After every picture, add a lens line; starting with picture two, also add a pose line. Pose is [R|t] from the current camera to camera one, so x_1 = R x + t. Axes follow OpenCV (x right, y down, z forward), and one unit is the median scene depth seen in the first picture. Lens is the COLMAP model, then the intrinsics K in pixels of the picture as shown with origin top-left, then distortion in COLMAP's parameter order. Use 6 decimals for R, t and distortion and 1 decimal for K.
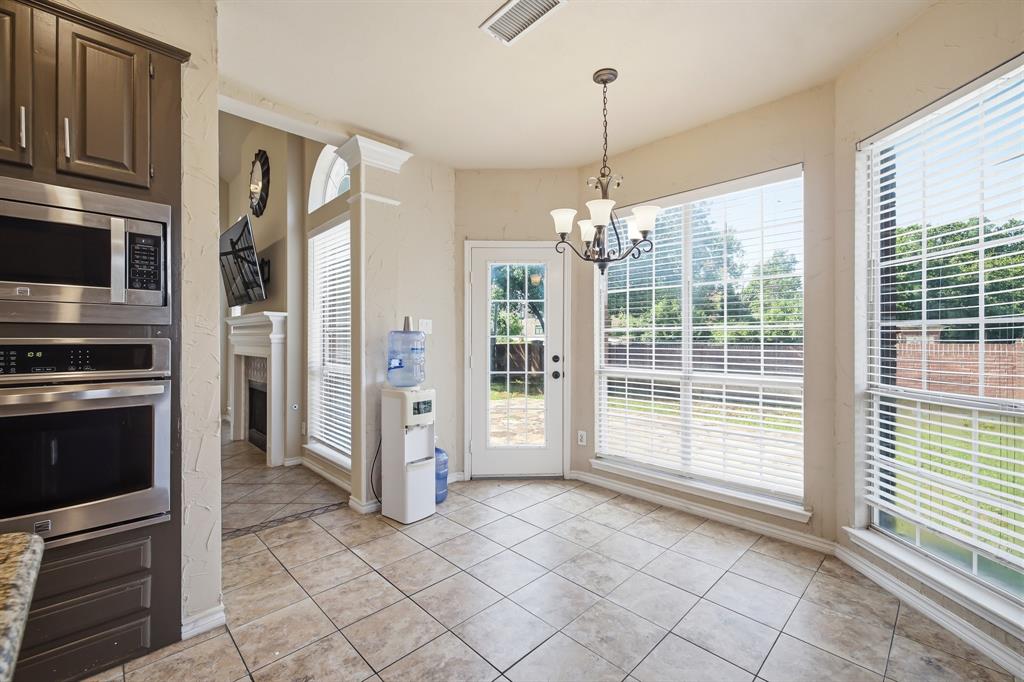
lens RADIAL K [[430.8, 0, 518.9], [0, 430.8, 338.1], [0, 0, 1]] dist [0.000272, -0.000279]
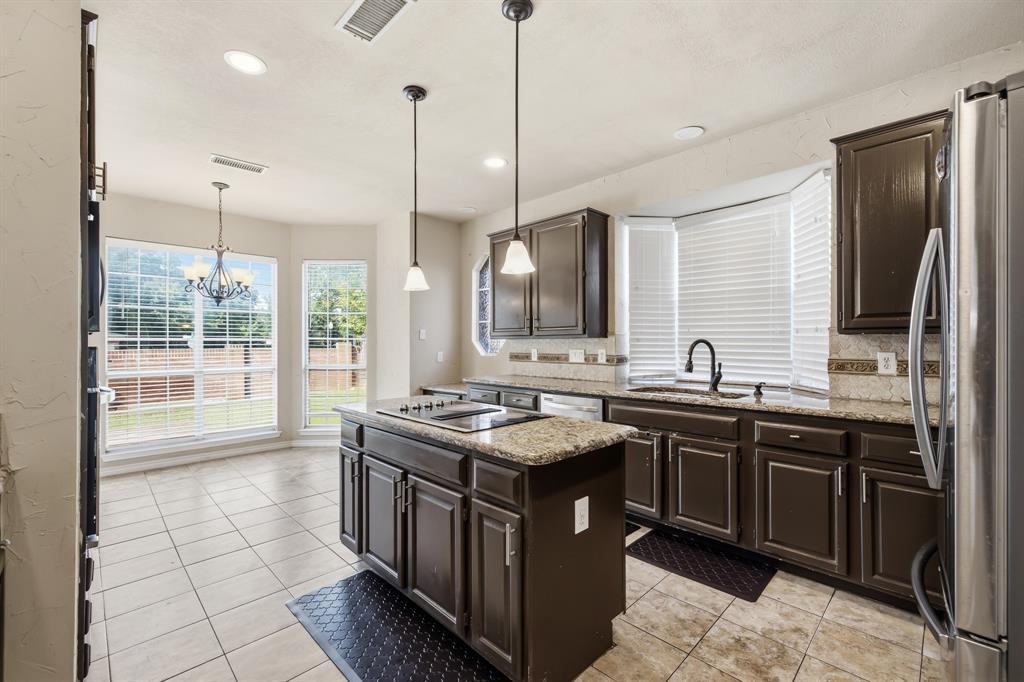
lens RADIAL K [[430.8, 0, 518.9], [0, 430.8, 338.1], [0, 0, 1]] dist [0.000272, -0.000279]
pose [[-0.005554, 0.009755, 0.999937, -1.301507], [0.005700, 0.999936, -0.009723, -0.005354], [-0.999968, 0.005646, -0.005609, -0.104836]]
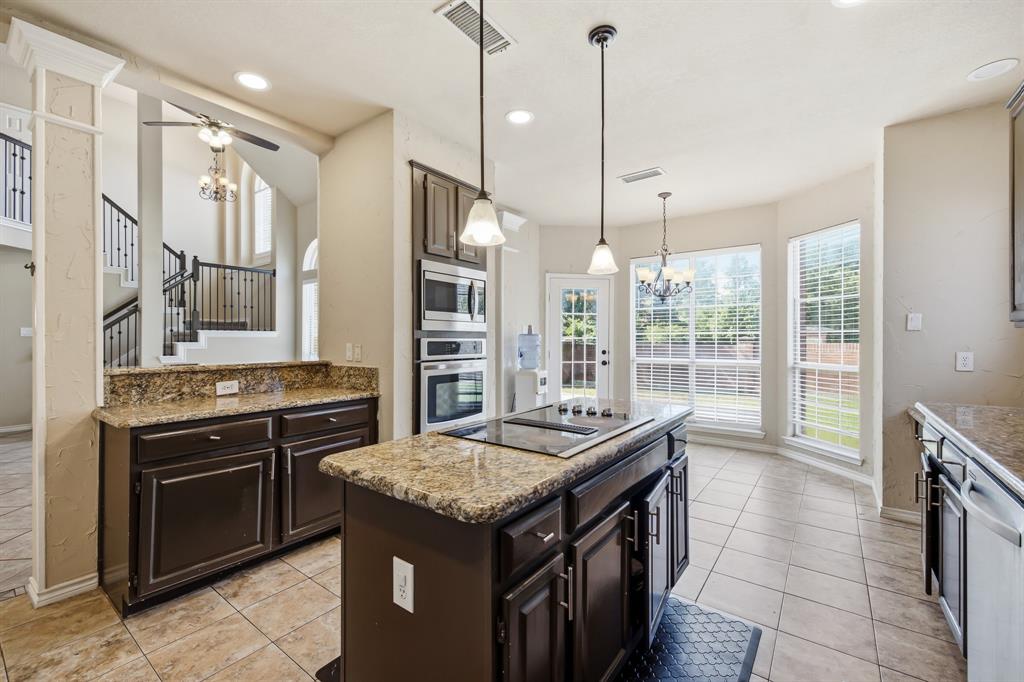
lens RADIAL K [[430.8, 0, 518.9], [0, 430.8, 338.1], [0, 0, 1]] dist [0.000272, -0.000279]
pose [[0.987984, 0.000158, 0.154554, -0.628283], [-0.000011, 1.000000, -0.000951, -0.000511], [-0.154554, 0.000938, 0.987984, -0.641382]]
